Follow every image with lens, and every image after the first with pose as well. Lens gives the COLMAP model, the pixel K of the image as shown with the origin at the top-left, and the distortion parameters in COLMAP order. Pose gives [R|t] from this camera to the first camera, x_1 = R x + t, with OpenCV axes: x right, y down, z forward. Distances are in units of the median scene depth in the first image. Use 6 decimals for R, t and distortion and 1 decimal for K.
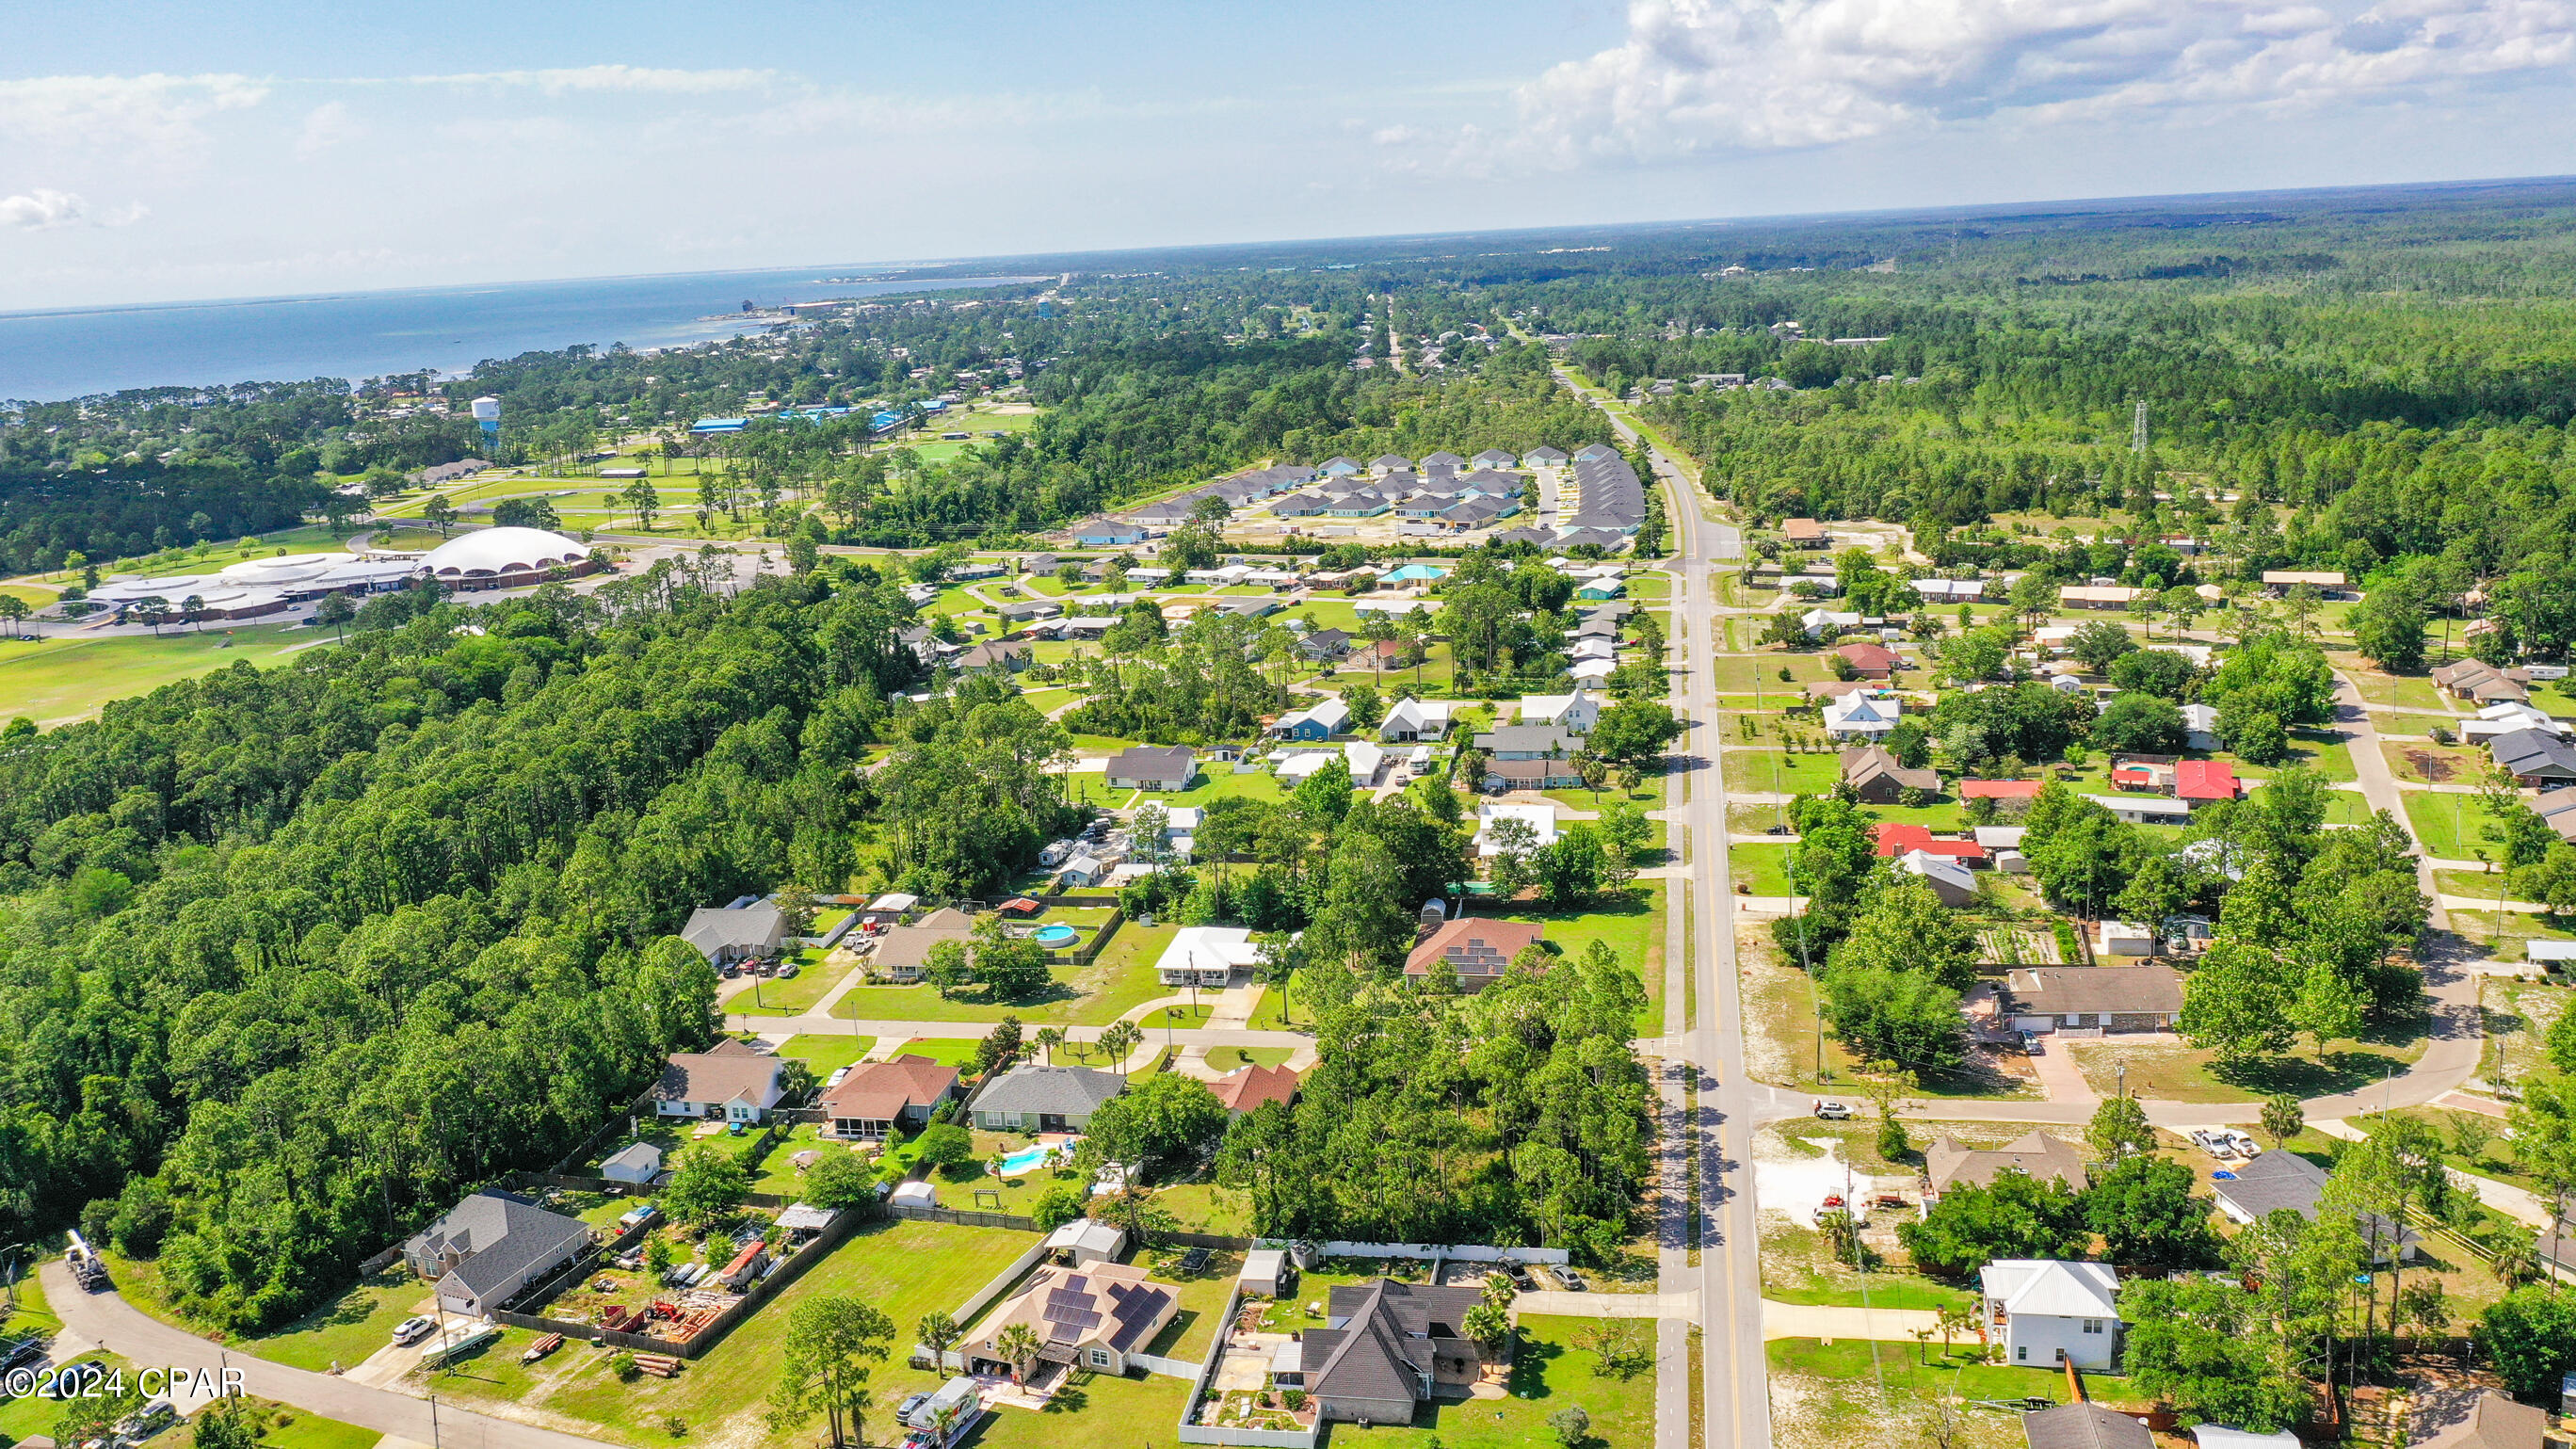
lens RADIAL K [[2006.0, 0, 1288.0], [0, 2006.0, 724.5], [0, 0, 1]] dist [-0.011006, -0.001513]
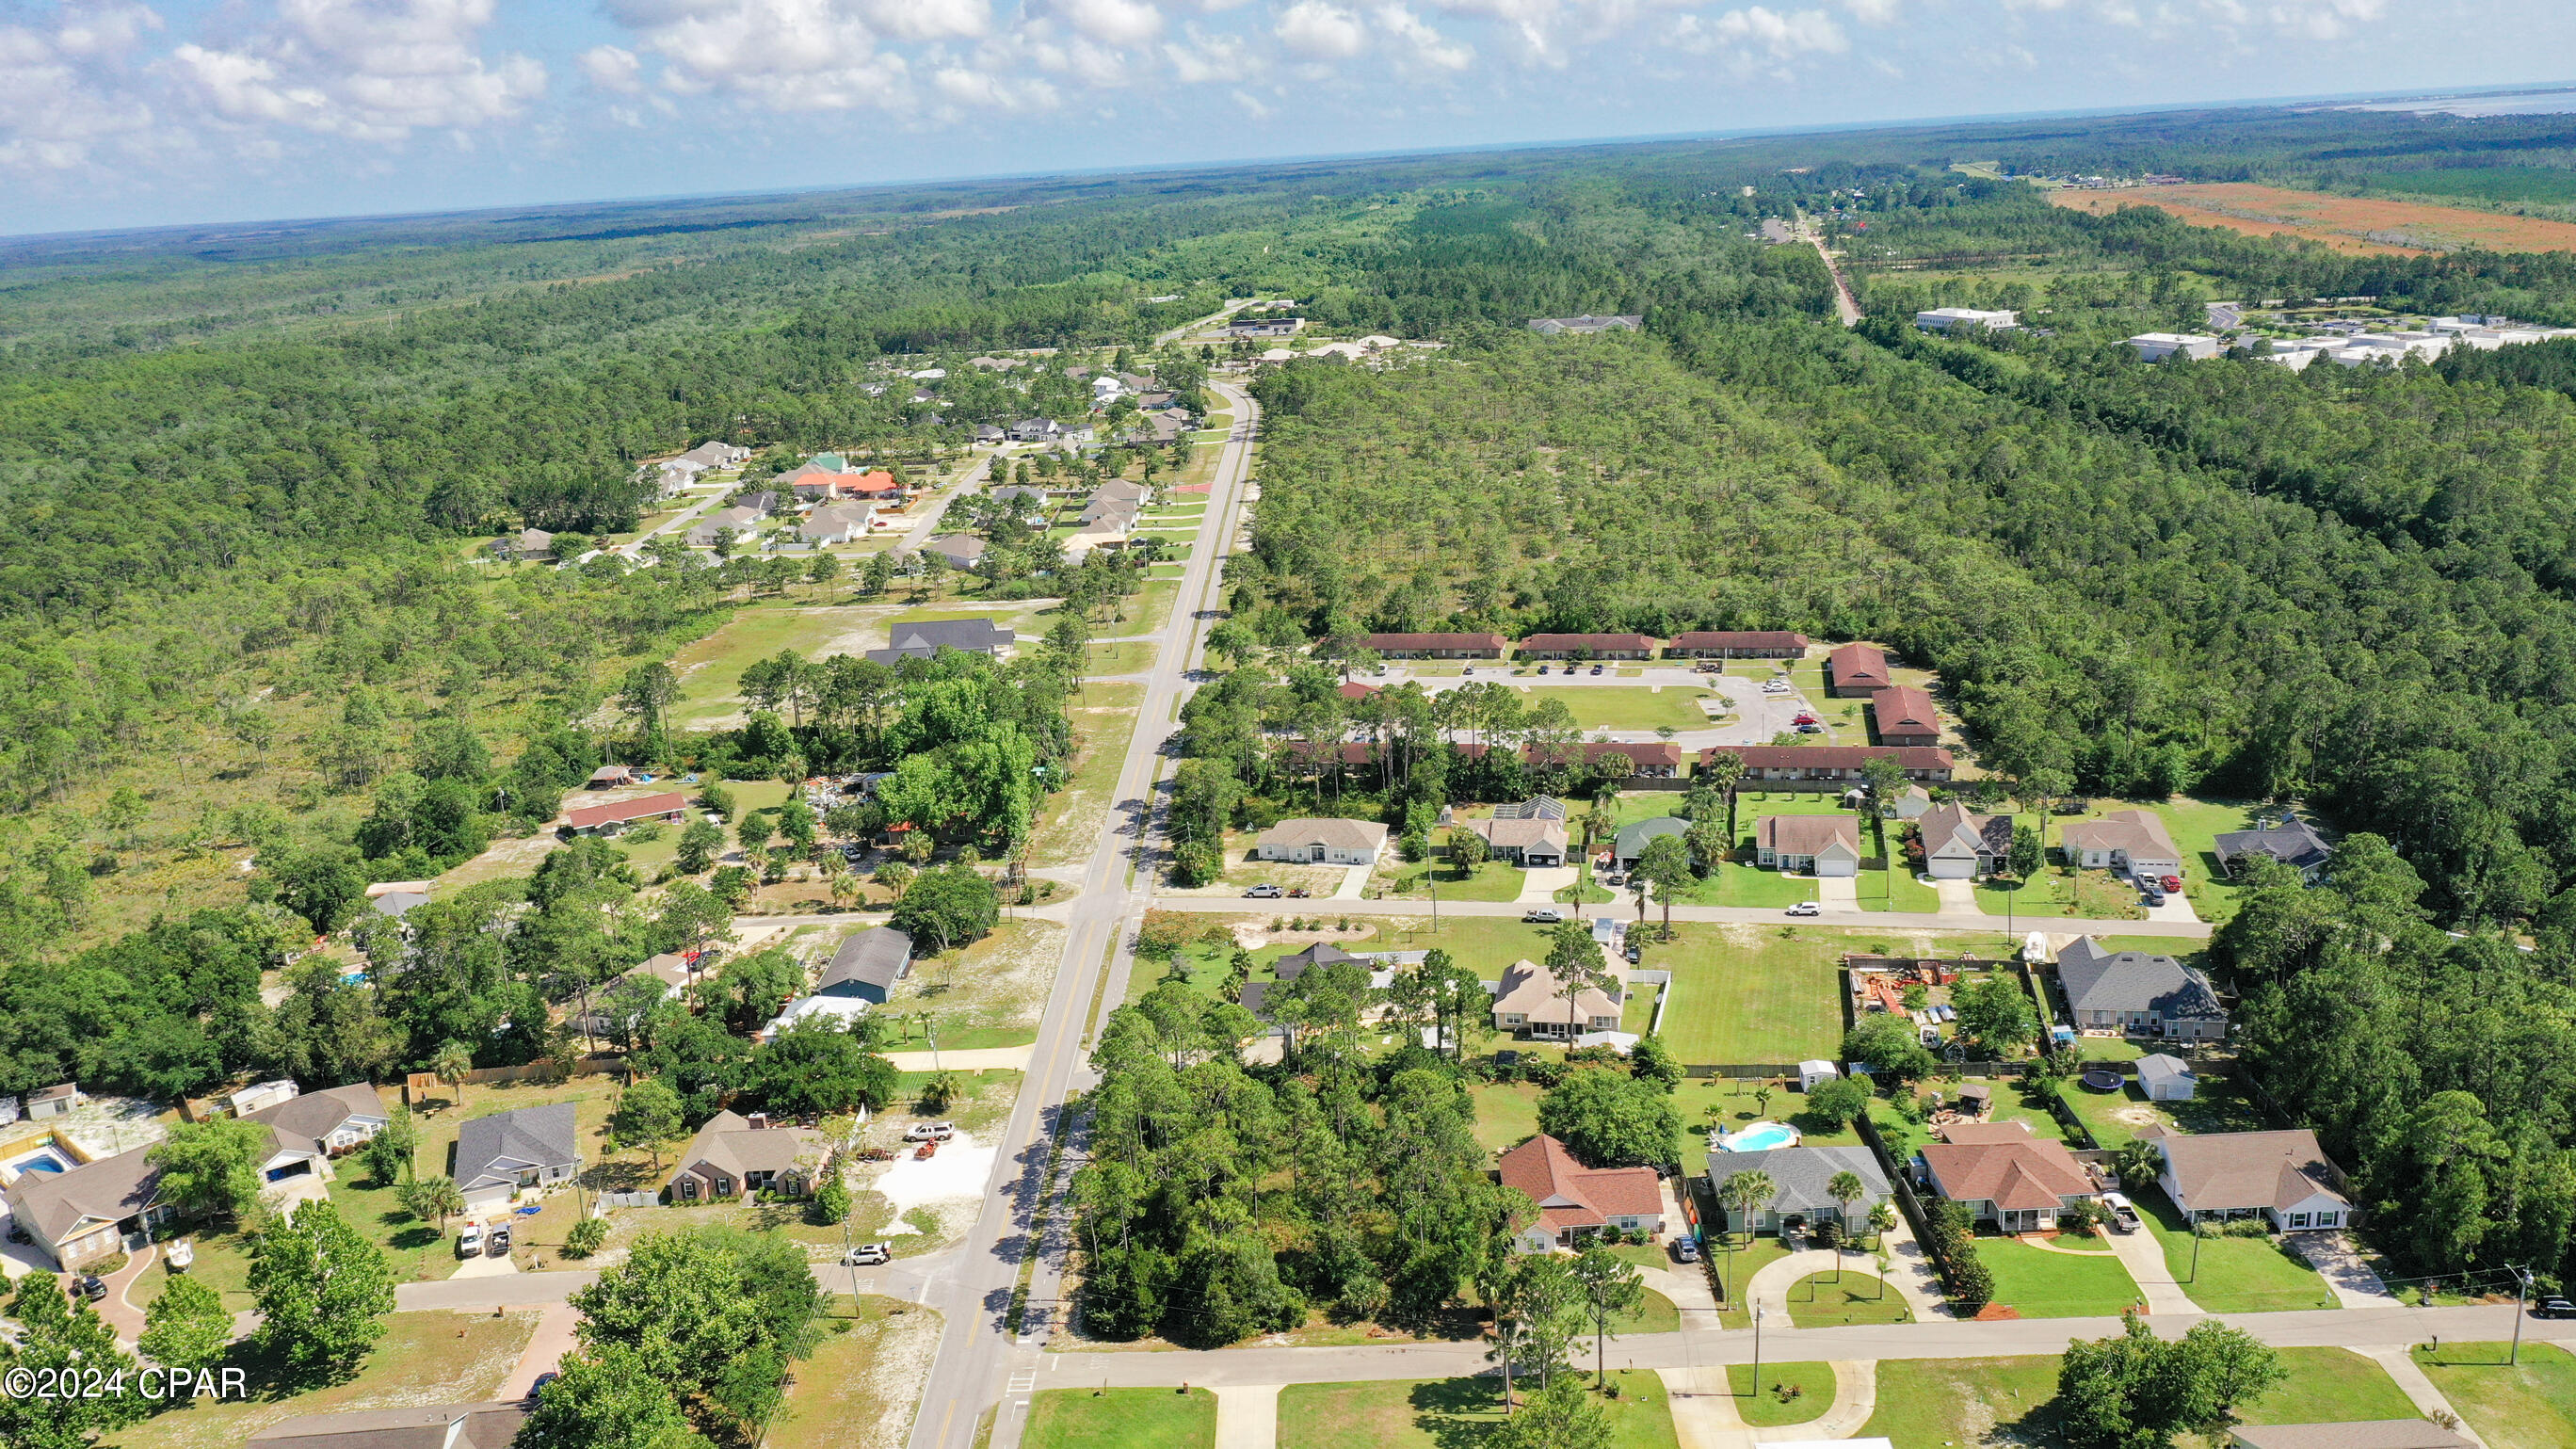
lens RADIAL K [[2006.0, 0, 1288.0], [0, 2006.0, 724.5], [0, 0, 1]] dist [-0.011006, -0.001513]
pose [[-0.979429, 0.149924, -0.135063, 0.160752], [0.063583, 0.864519, 0.498561, -0.382475], [0.191511, 0.479718, -0.856268, 1.503725]]
